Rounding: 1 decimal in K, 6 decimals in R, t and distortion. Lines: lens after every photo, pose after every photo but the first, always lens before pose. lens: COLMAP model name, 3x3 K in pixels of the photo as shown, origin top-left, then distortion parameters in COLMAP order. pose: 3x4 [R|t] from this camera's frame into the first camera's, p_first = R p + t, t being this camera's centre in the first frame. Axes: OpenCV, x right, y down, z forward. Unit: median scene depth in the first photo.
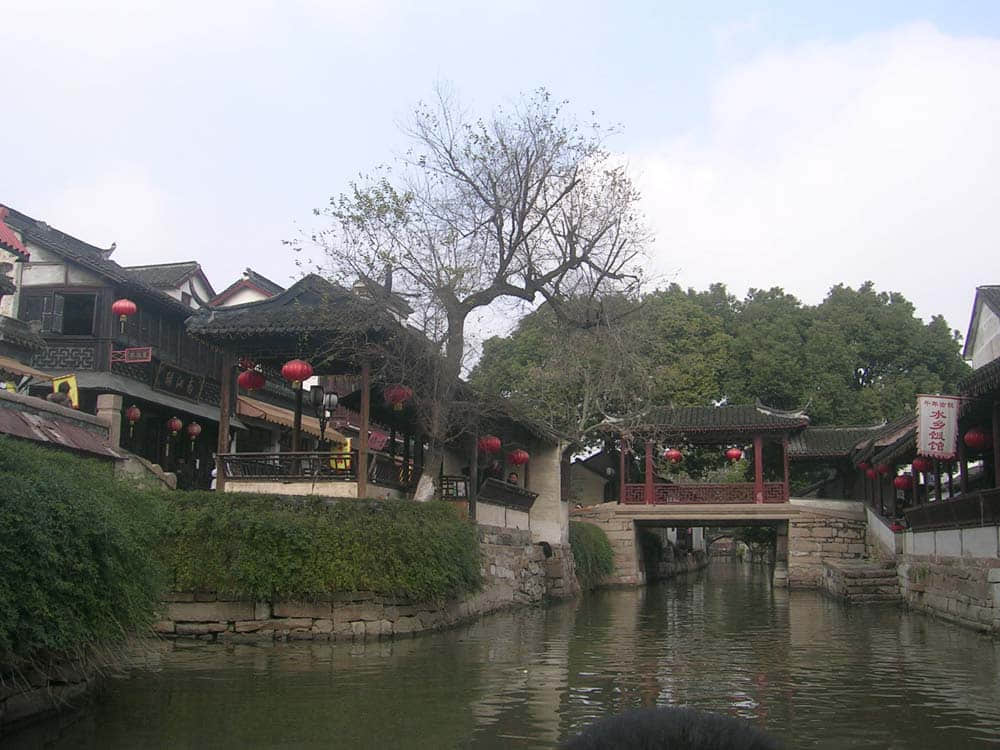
lens RADIAL K [[1048.6, 0, 500.0], [0, 1048.6, 375.0], [0, 0, 1]] dist [-0.001370, 0.000777]
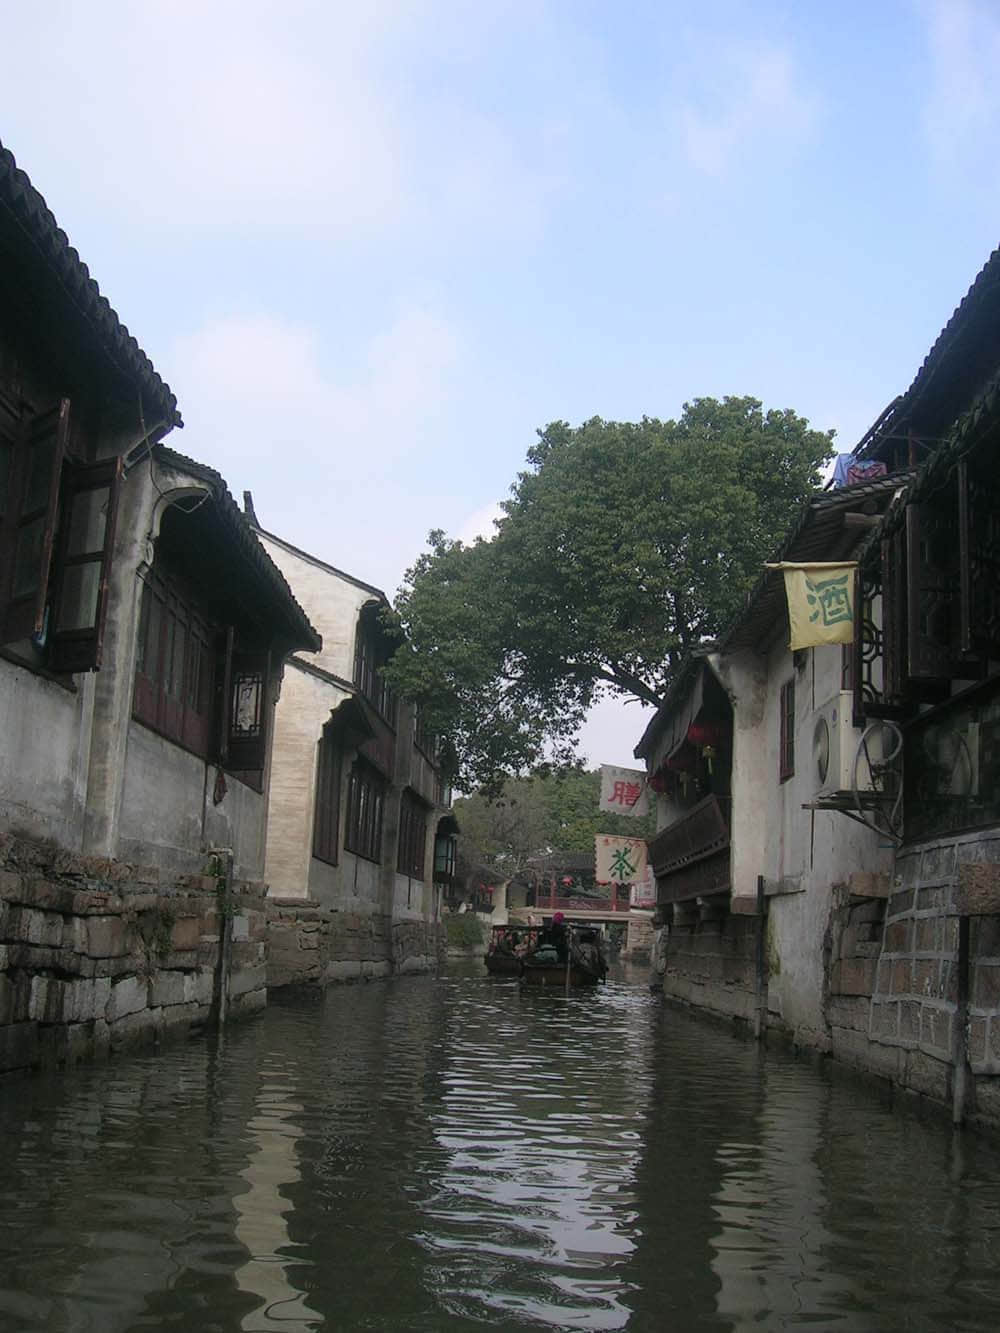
lens RADIAL K [[1384.1, 0, 500.0], [0, 1384.1, 666.5], [0, 0, 1]] dist [-0.000813, -0.000243]
pose [[0.995925, 0.053763, 0.072411, -0.166294], [-0.051717, 0.998215, -0.029853, -0.259411], [-0.073887, 0.025987, 0.996928, -1.637618]]
